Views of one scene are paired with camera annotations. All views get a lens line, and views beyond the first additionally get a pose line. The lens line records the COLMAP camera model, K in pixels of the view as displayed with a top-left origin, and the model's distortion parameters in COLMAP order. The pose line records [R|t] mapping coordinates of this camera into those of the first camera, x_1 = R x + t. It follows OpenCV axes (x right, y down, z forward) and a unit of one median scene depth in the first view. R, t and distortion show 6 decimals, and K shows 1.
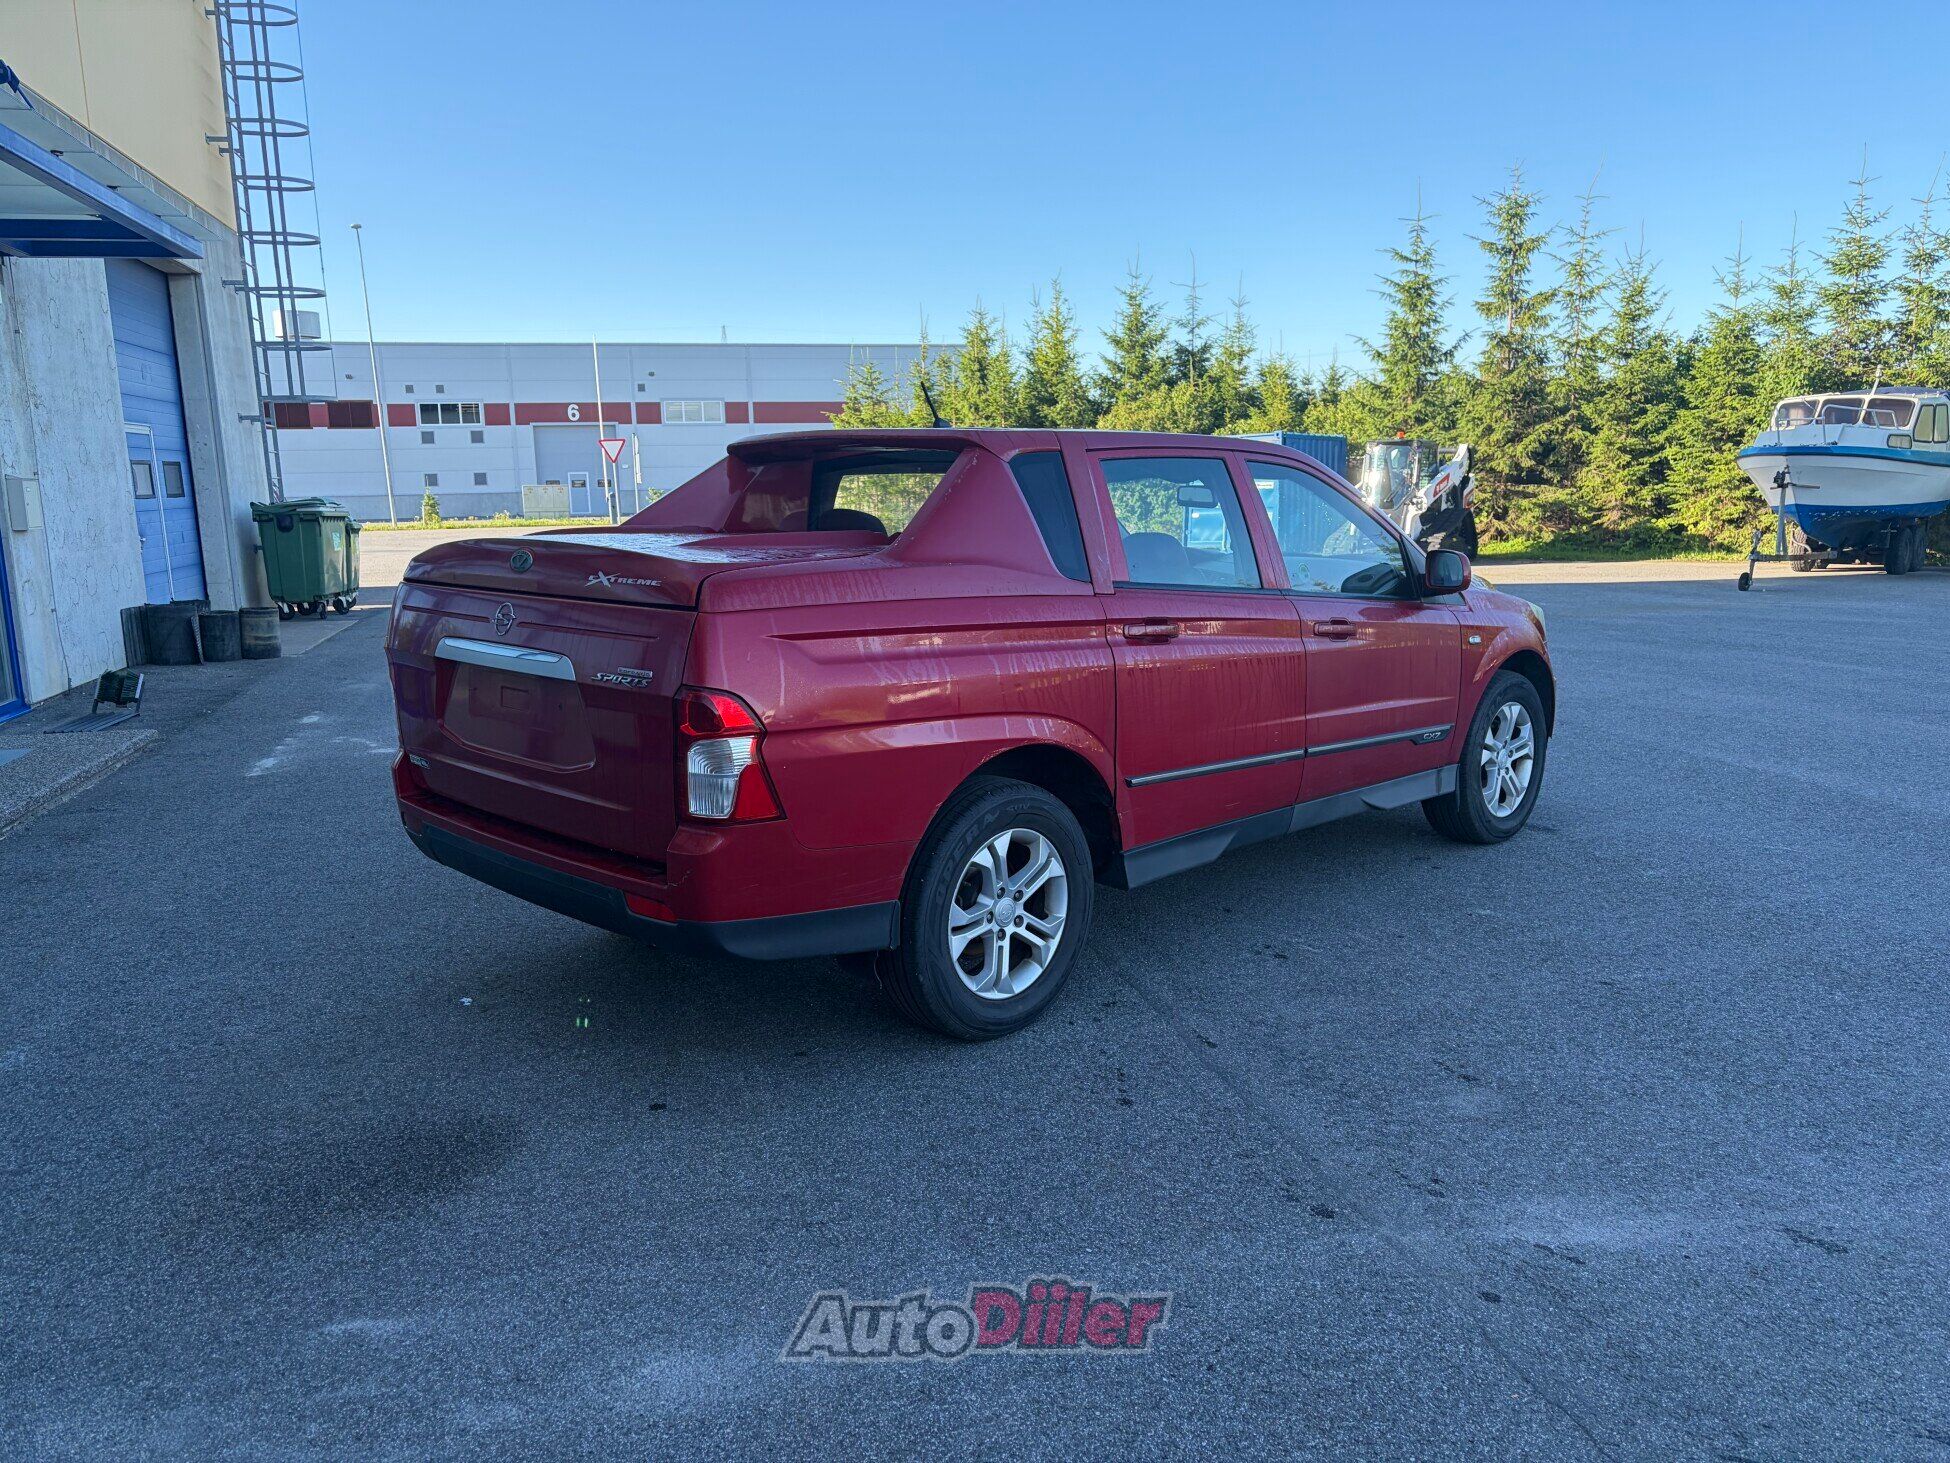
lens RADIAL K [[1456.1, 0, 984.2], [0, 1456.1, 734.3], [0, 0, 1]] dist [0.034243, -0.044788]
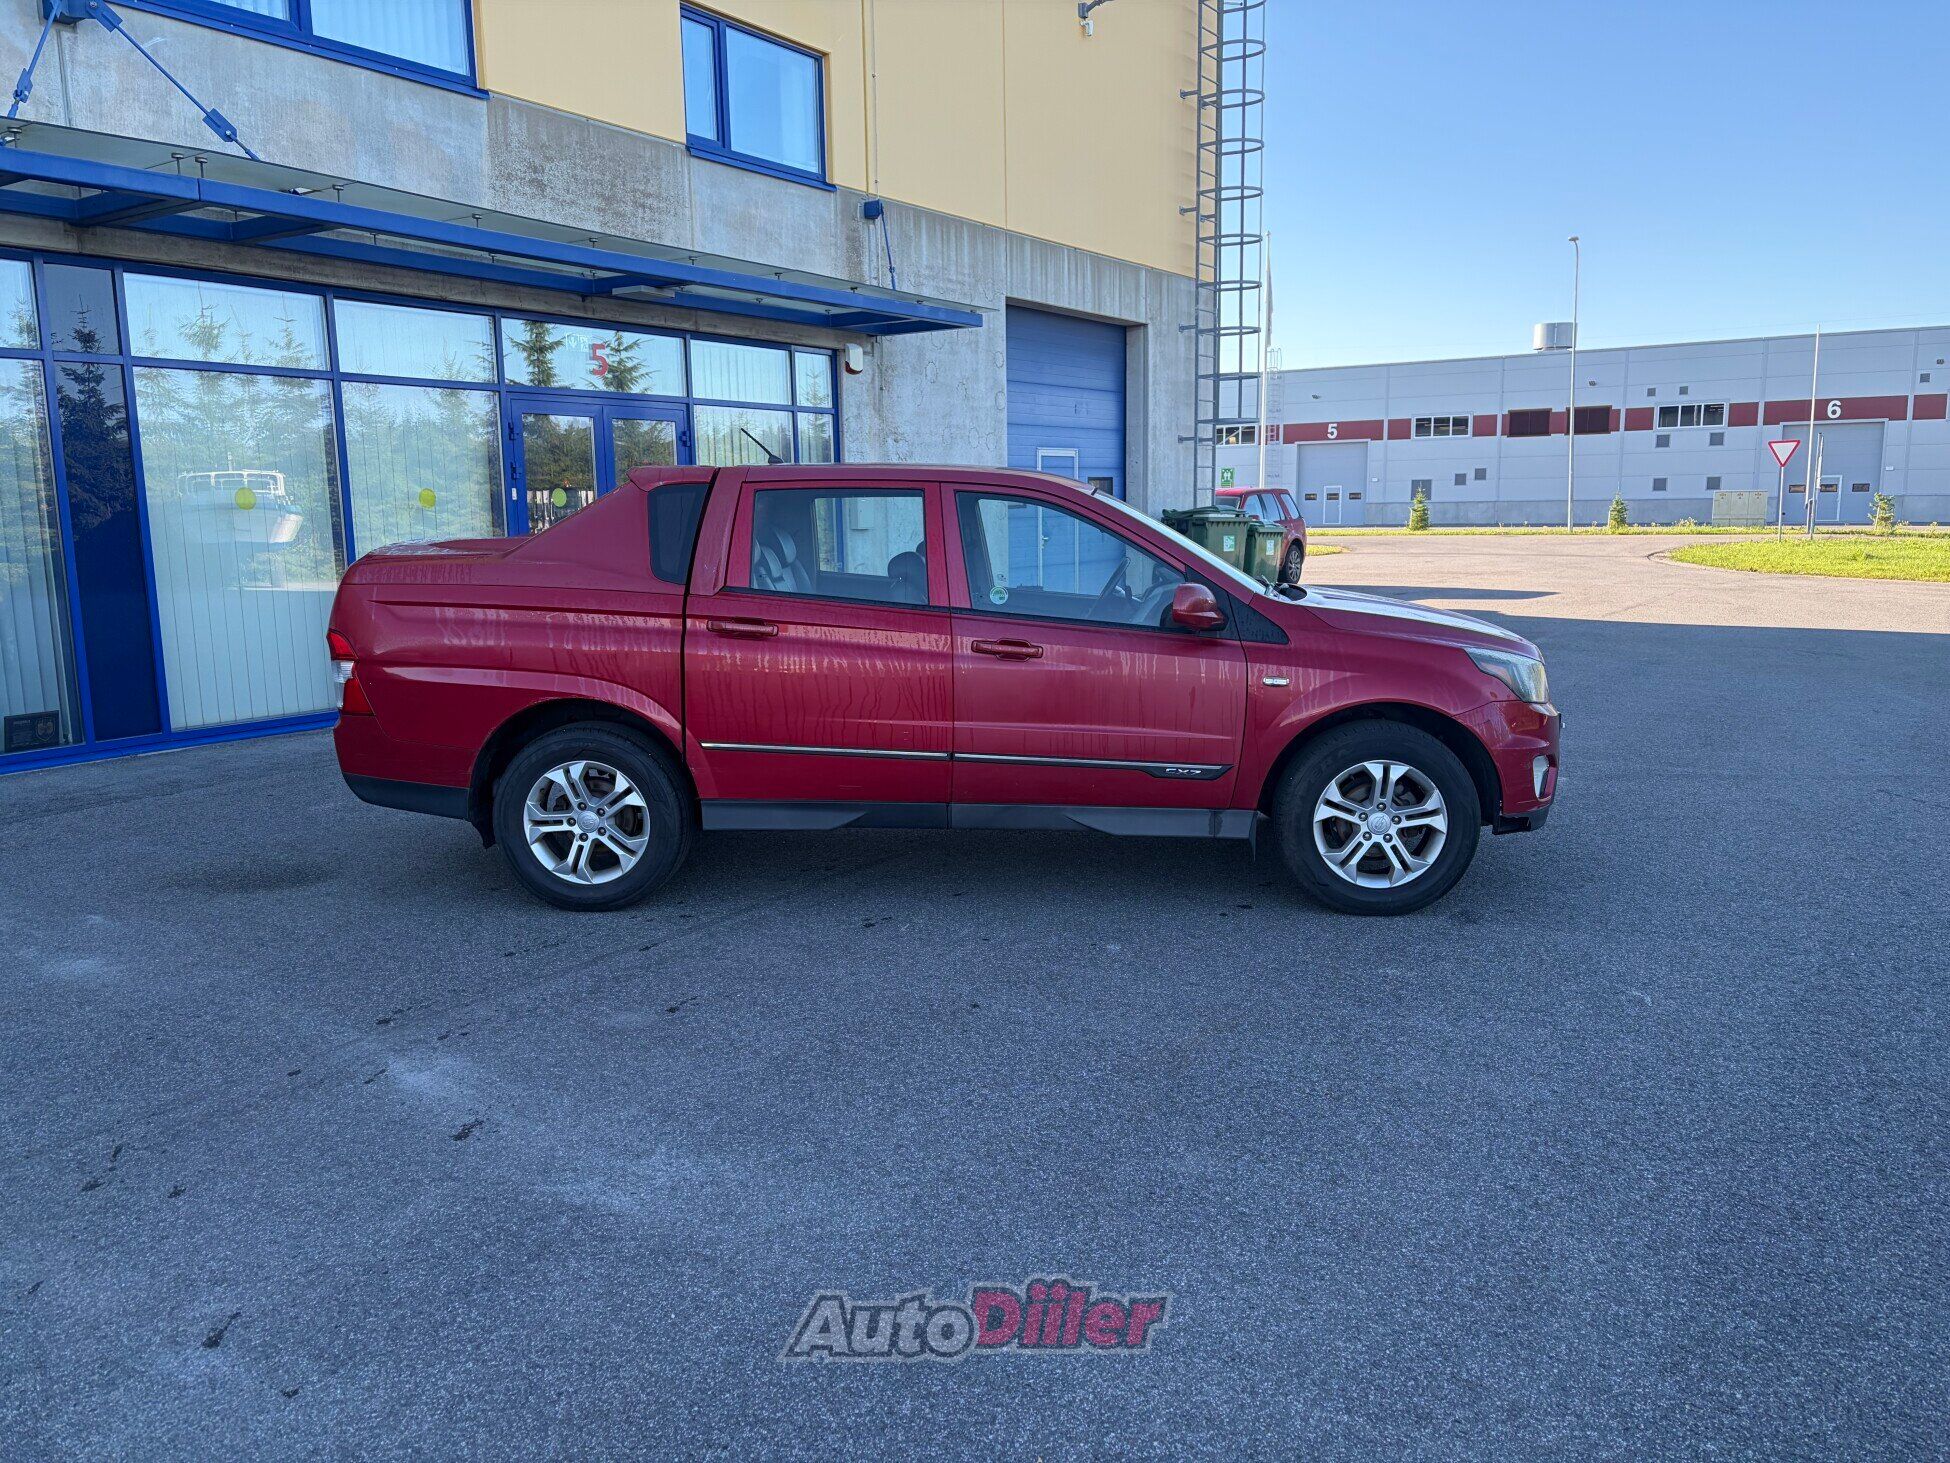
lens RADIAL K [[1456.1, 0, 977.5], [0, 1456.1, 722.7], [0, 0, 1]] dist [0.034243, -0.044788]
pose [[0.670564, 0.119799, -0.732115, 0.780739], [-0.127156, 0.990831, 0.045668, -0.049539], [0.730873, 0.062469, 0.679649, 0.203313]]
